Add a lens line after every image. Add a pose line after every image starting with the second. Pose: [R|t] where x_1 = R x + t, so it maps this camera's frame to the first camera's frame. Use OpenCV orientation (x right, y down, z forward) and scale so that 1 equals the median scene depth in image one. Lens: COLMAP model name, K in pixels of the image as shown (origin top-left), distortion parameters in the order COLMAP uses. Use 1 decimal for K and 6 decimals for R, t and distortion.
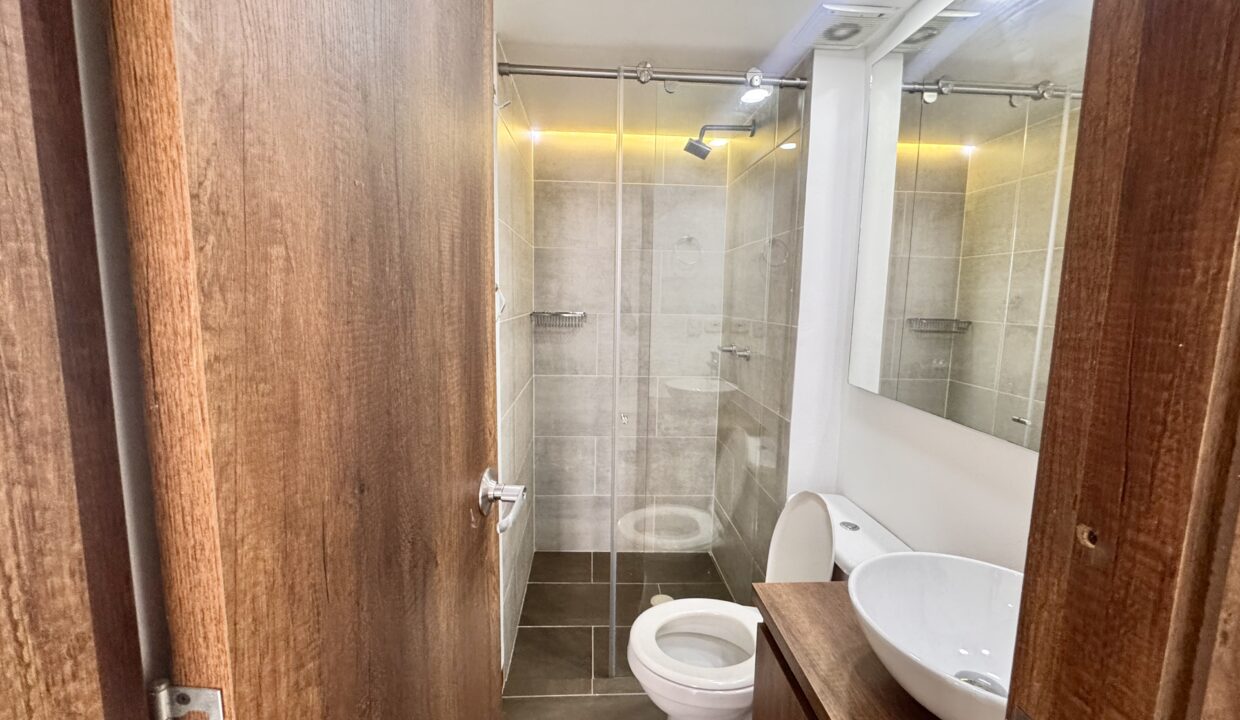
lens RADIAL K [[492.7, 0, 620.0], [0, 492.7, 360.0], [0, 0, 1]] dist [-0.001399, -0.000253]
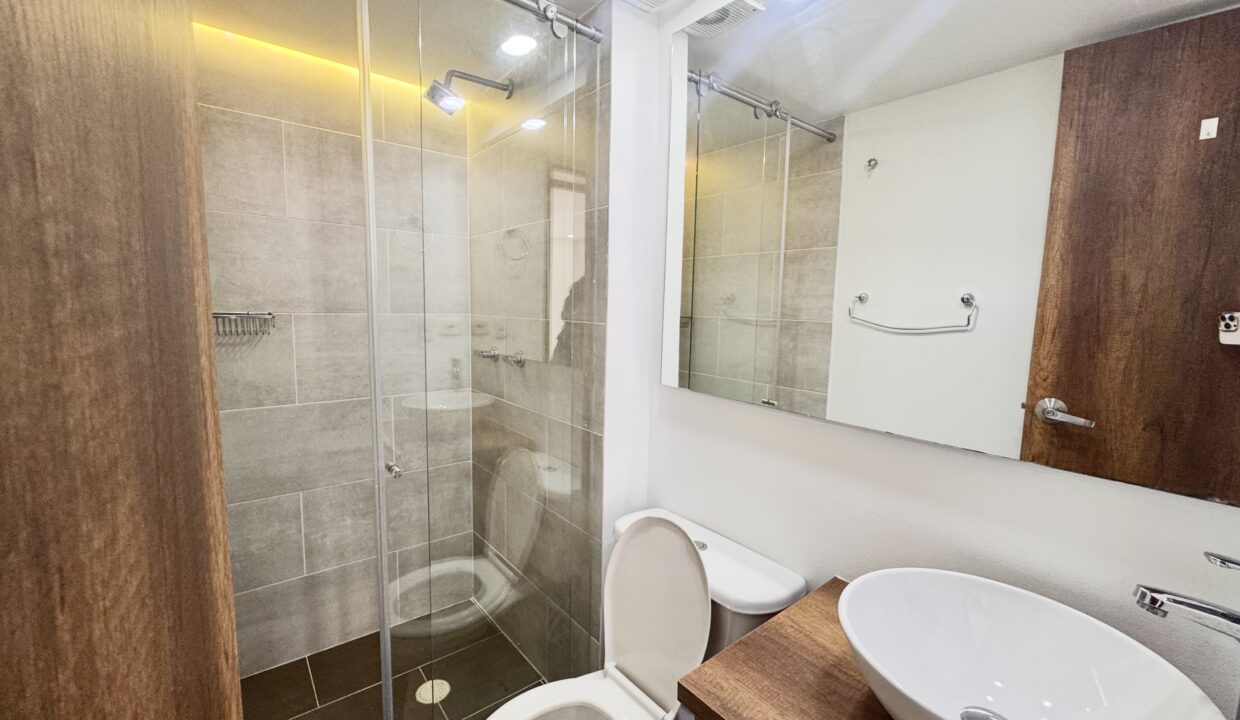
lens RADIAL K [[492.7, 0, 620.0], [0, 492.7, 360.0], [0, 0, 1]] dist [-0.001399, -0.000253]
pose [[0.816650, -0.066817, 0.573253, -0.086305], [0.069302, 0.997442, 0.017533, -0.014365], [-0.572958, 0.025410, 0.819191, 0.221110]]
